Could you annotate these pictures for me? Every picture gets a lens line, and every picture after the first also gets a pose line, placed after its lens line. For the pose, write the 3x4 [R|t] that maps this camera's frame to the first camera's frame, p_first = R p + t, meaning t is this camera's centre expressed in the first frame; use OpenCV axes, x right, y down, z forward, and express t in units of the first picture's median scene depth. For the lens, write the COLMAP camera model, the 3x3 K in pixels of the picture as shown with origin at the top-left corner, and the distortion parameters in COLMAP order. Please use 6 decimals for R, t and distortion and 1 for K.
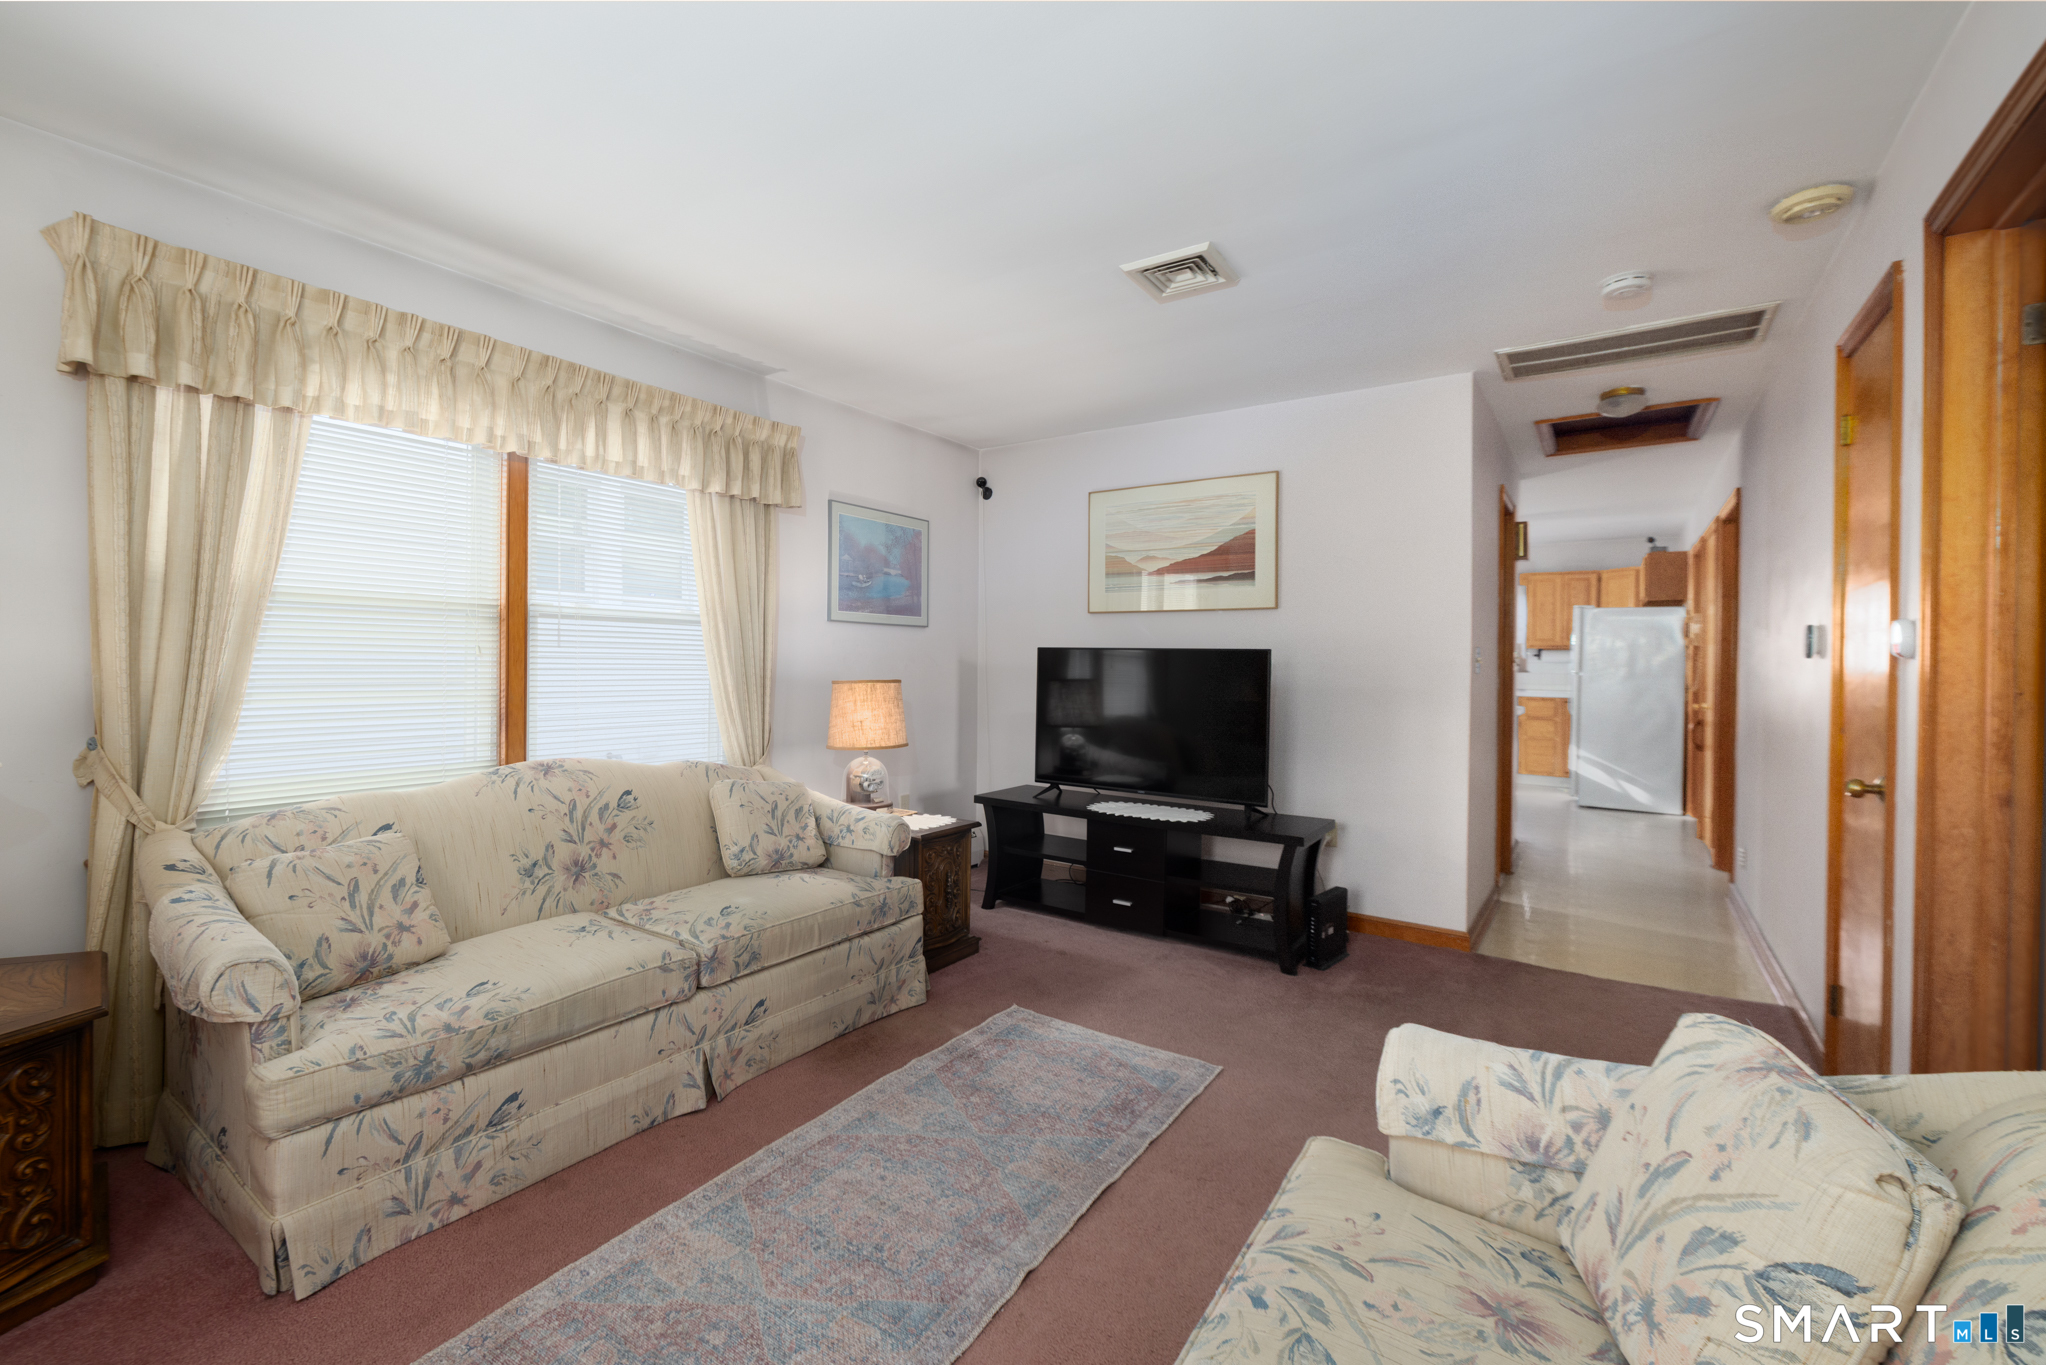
lens RADIAL K [[878.5, 0, 1023.0], [0, 878.5, 682.5], [0, 0, 1]] dist [-0.002102, -0.000313]
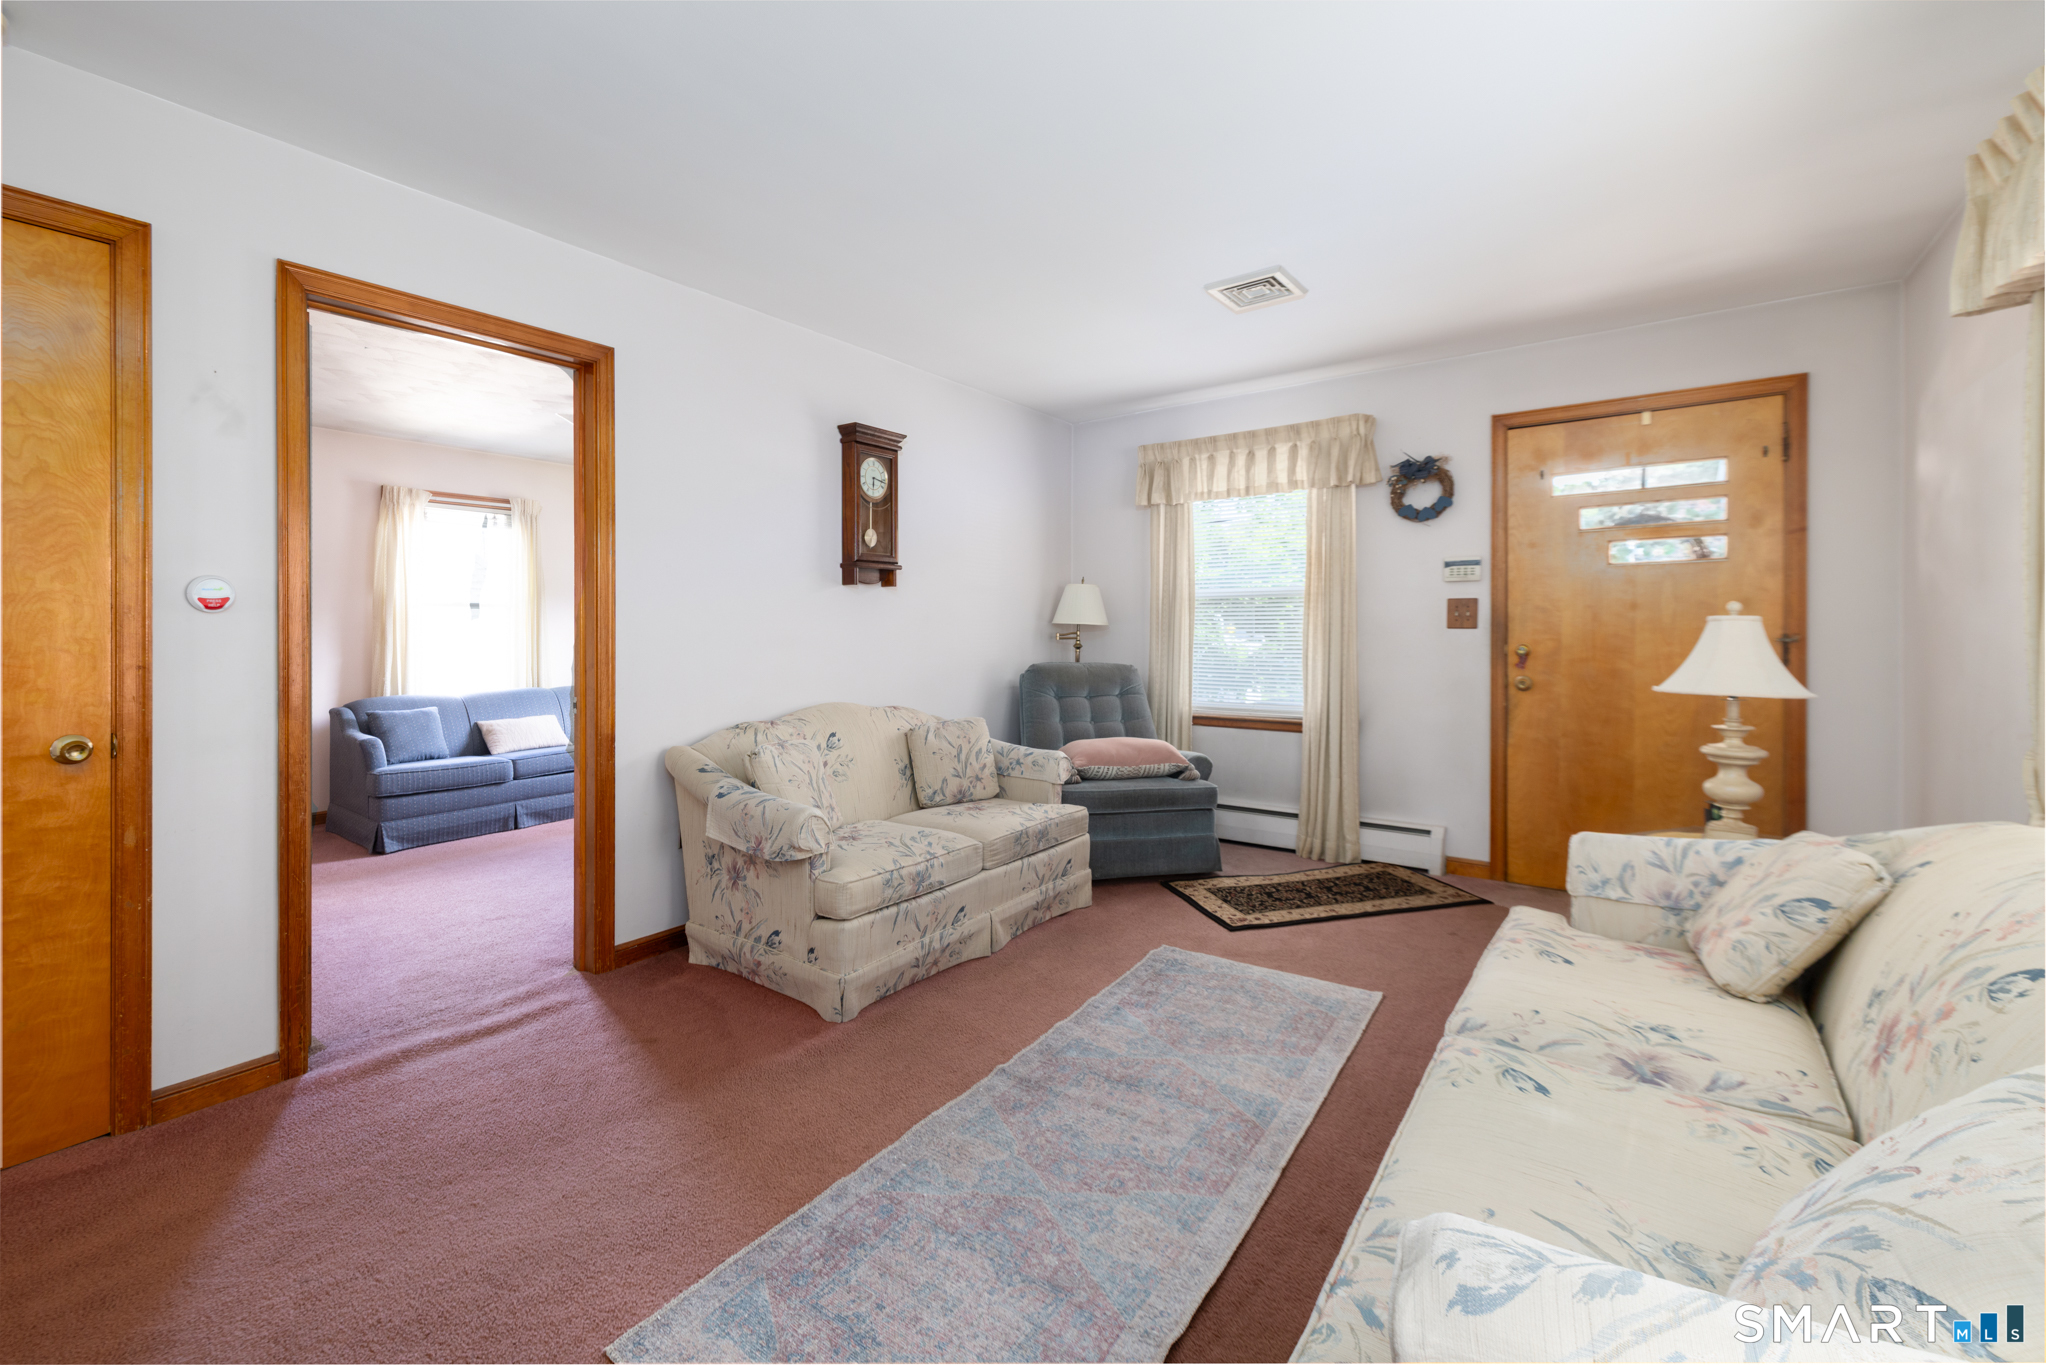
lens RADIAL K [[851.1, 0, 1014.2], [0, 851.1, 642.3], [0, 0, 1]] dist [-0.000572, -0.000030]
pose [[-0.999263, -0.004052, 0.038180, -0.048629], [-0.002434, 0.999101, 0.042335, -0.028546], [-0.038317, 0.042211, -0.998374, 1.593591]]
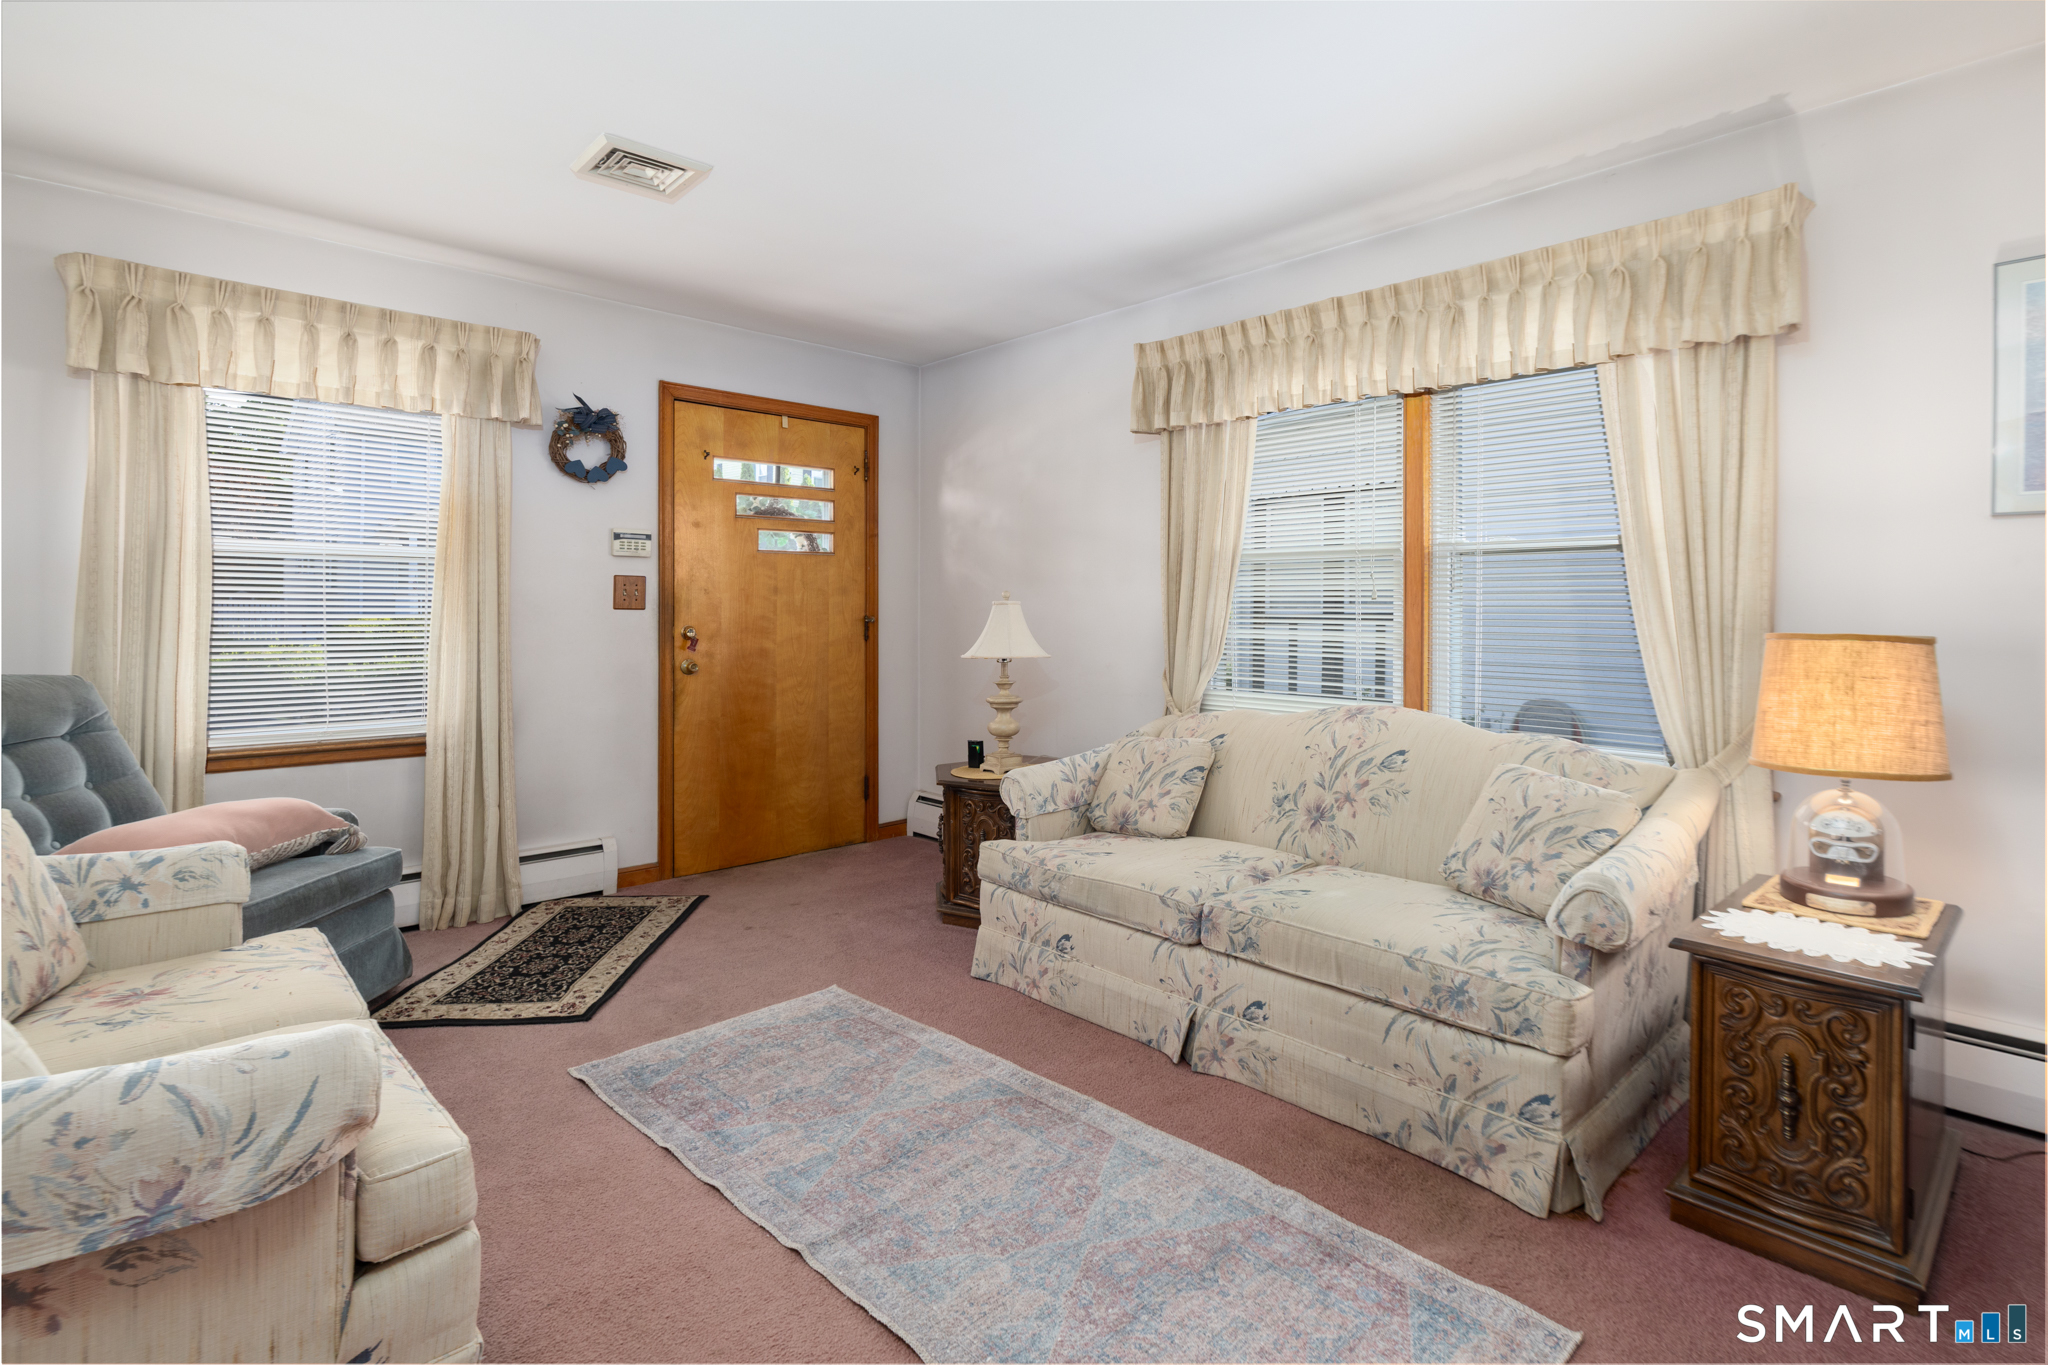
lens RADIAL K [[994.8, 0, 1091.8], [0, 994.8, 622.0], [0, 0, 1]] dist [-0.000617, 0.000085]
pose [[-0.183950, -0.000124, -0.982936, 0.677248], [-0.030646, 0.999515, 0.005609, -0.000345], [0.982458, 0.031155, -0.183865, 1.026142]]
